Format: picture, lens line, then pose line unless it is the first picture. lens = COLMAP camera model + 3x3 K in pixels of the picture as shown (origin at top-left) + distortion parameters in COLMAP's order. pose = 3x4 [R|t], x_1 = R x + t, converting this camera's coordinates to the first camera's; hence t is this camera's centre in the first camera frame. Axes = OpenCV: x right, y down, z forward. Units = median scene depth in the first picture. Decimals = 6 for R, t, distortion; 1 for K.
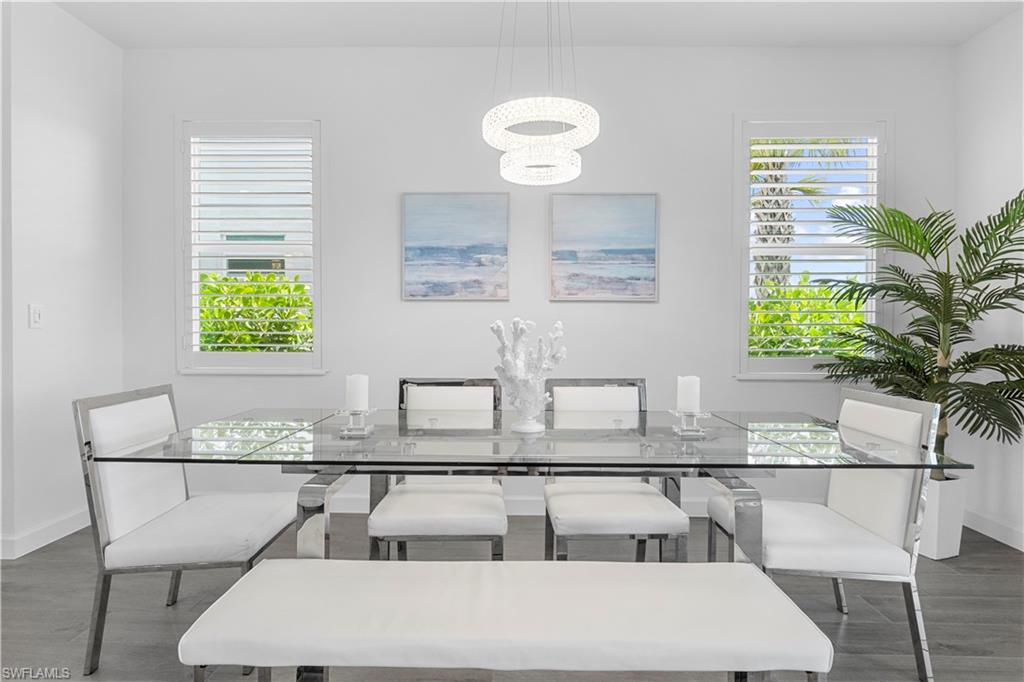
lens RADIAL K [[512.9, 0, 511.2], [0, 512.9, 346.0], [0, 0, 1]] dist [-0.011643, -0.000688]
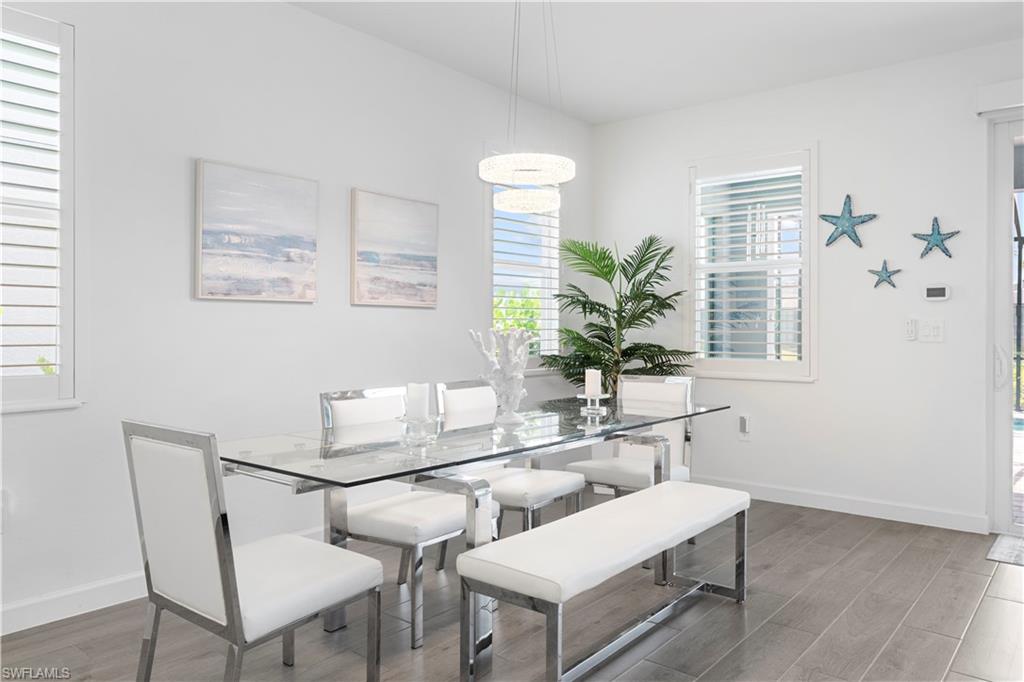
lens RADIAL K [[722.7, 0, 517.8], [0, 722.7, 334.0], [0, 0, 1]] dist [-0.000540, -0.000452]
pose [[0.615080, -0.008747, 0.788416, -0.768919], [0.026349, 0.999608, -0.009466, -0.015661], [-0.788024, 0.026596, 0.615070, -0.024733]]
